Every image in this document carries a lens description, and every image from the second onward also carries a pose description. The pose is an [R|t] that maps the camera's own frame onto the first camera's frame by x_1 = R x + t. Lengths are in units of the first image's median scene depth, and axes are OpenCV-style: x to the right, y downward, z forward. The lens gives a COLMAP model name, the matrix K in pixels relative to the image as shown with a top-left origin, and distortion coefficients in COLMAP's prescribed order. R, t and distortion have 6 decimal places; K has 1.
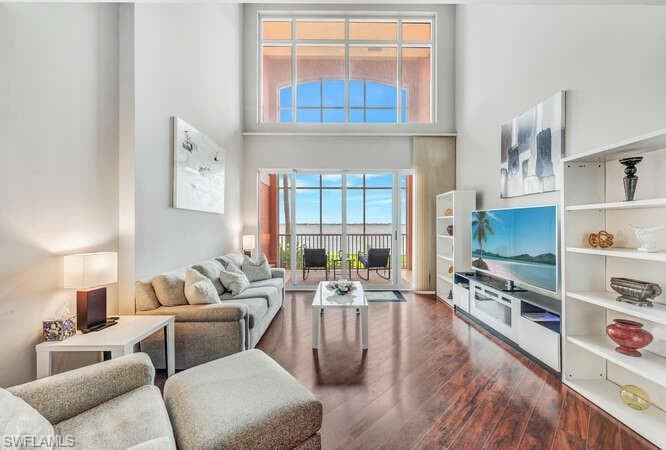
lens RADIAL K [[273.0, 0, 338.1], [0, 273.0, 225.3], [0, 0, 1]] dist [-0.001189, -0.000110]
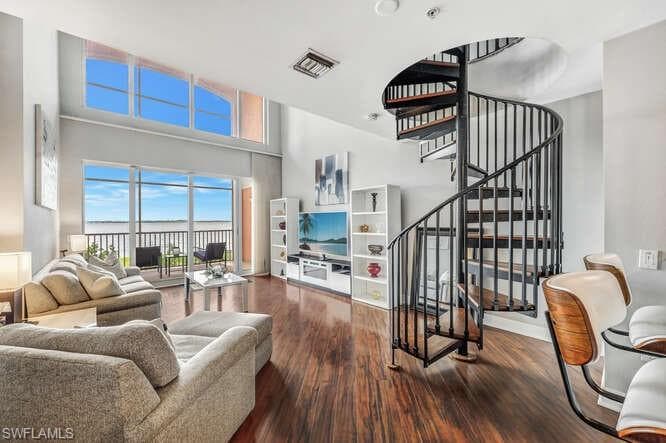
lens RADIAL K [[267.6, 0, 333.5], [0, 267.6, 219.2], [0, 0, 1]] dist [-0.000109, 0.000052]
pose [[0.756596, 0.000785, 0.653882, -0.386105], [0.006211, 0.999946, -0.008387, -0.002934], [-0.653853, 0.010407, 0.756550, -0.283041]]
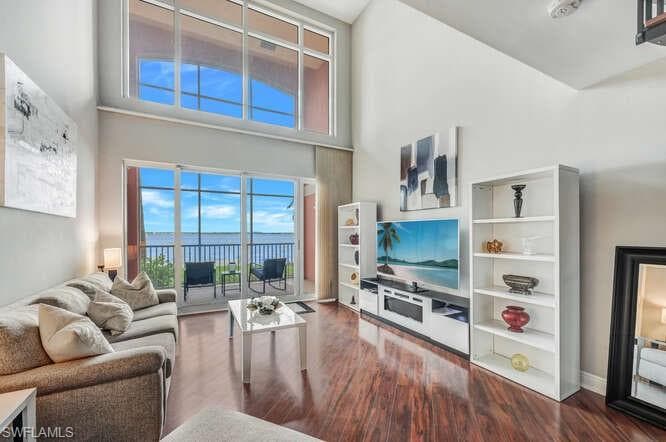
lens RADIAL K [[273.3, 0, 332.0], [0, 273.3, 235.6], [0, 0, 1]] dist [0.000531, 0.000036]
pose [[0.891908, -0.001427, 0.452214, -0.194977], [-0.000918, 0.999987, 0.004967, -0.002377], [-0.452215, -0.004845, 0.891896, 0.119081]]
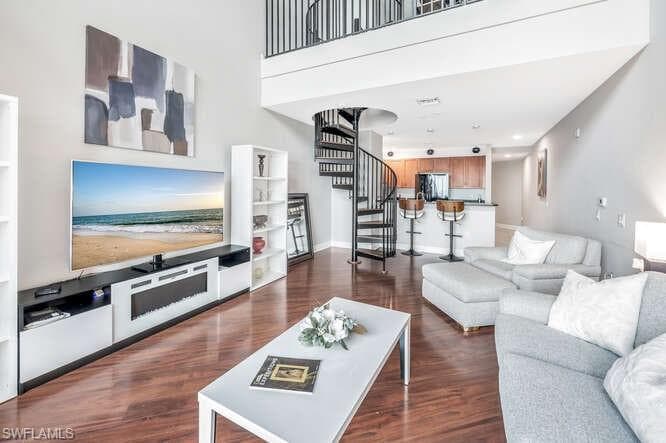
lens RADIAL K [[282.0, 0, 332.8], [0, 282.0, 188.1], [0, 0, 1]] dist [0.000627, 0.000401]
pose [[-0.875057, -0.010726, 0.483901, -0.214996], [-0.012724, 0.999919, -0.000845, -0.004328], [-0.483853, -0.006897, -0.875122, 1.419173]]
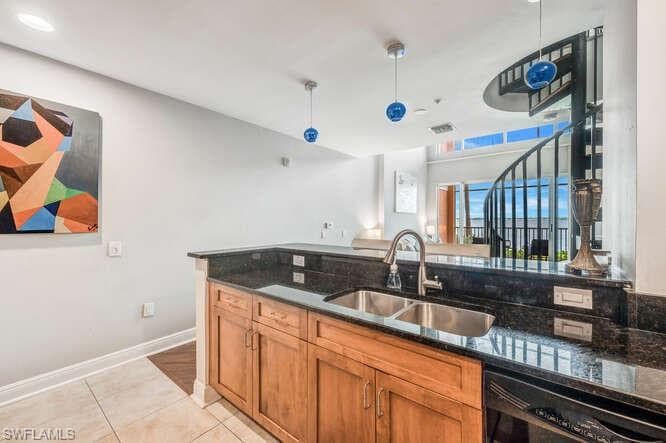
lens RADIAL K [[267.6, 0, 333.5], [0, 267.6, 219.2], [0, 0, 1]] dist [-0.000109, 0.000052]
pose [[0.780105, 0.000791, -0.625649, 0.321607], [-0.000636, 1.000000, 0.000471, -0.004557], [0.625649, 0.000031, 0.780105, -0.890820]]
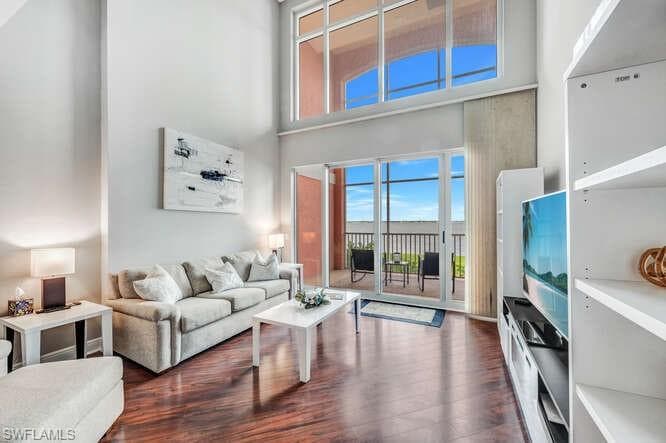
lens RADIAL K [[273.3, 0, 333.0], [0, 273.3, 221.5], [0, 0, 1]] dist [0.000488, 0.000053]
pose [[0.886765, -0.008104, -0.462149, 0.463426], [0.005531, 0.999961, -0.006922, -0.002380], [0.462187, 0.003582, 0.886775, 0.290208]]
